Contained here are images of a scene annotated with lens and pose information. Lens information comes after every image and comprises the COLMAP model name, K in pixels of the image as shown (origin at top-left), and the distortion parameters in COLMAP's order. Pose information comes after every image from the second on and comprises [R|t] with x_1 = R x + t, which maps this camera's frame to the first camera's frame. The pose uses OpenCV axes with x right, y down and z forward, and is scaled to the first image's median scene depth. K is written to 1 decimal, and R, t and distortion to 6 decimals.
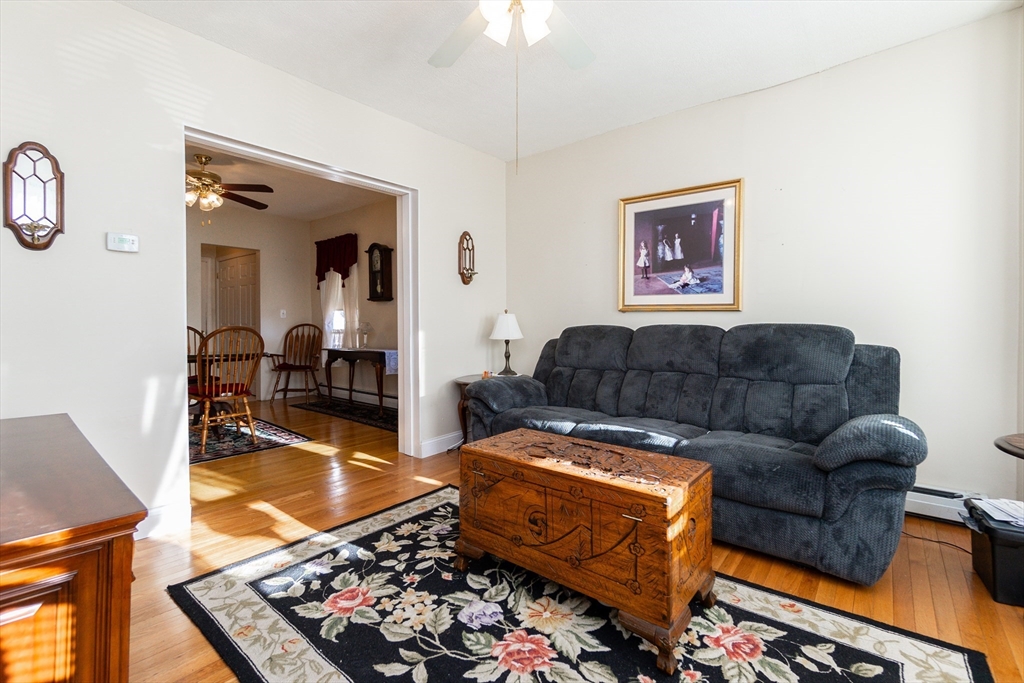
lens RADIAL K [[450.6, 0, 503.5], [0, 450.6, 333.9], [0, 0, 1]] dist [-0.004281, 0.000144]
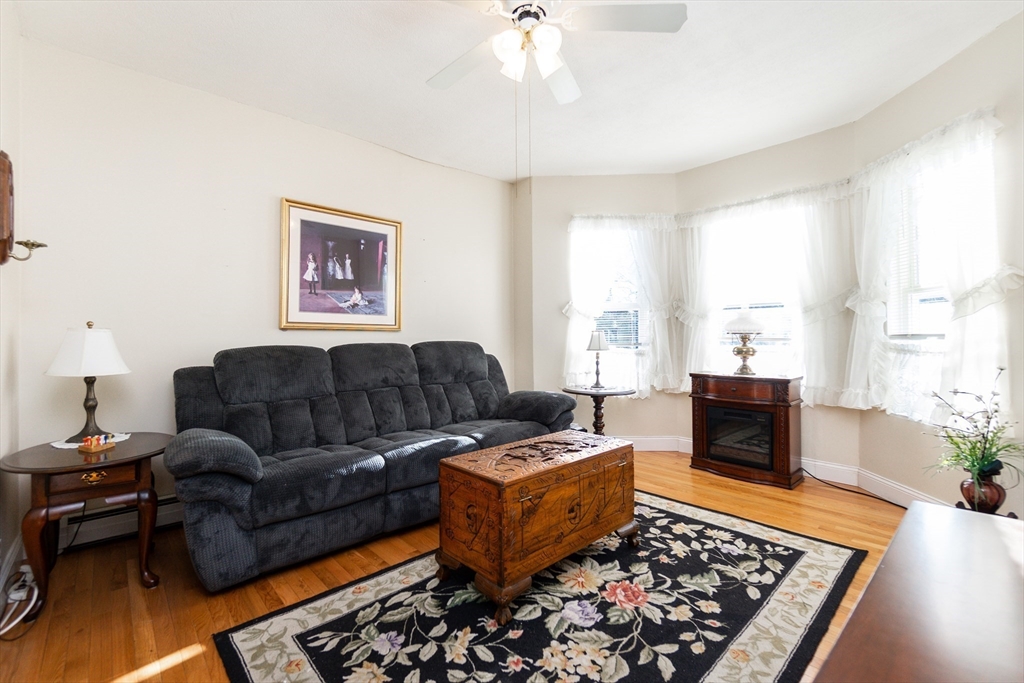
lens RADIAL K [[450.6, 0, 503.5], [0, 450.6, 333.9], [0, 0, 1]] dist [-0.004281, 0.000144]
pose [[0.131782, 0.003904, 0.991271, -0.619079], [0.035024, 0.999350, -0.008592, -0.021737], [-0.990660, 0.035850, 0.131560, 0.552947]]
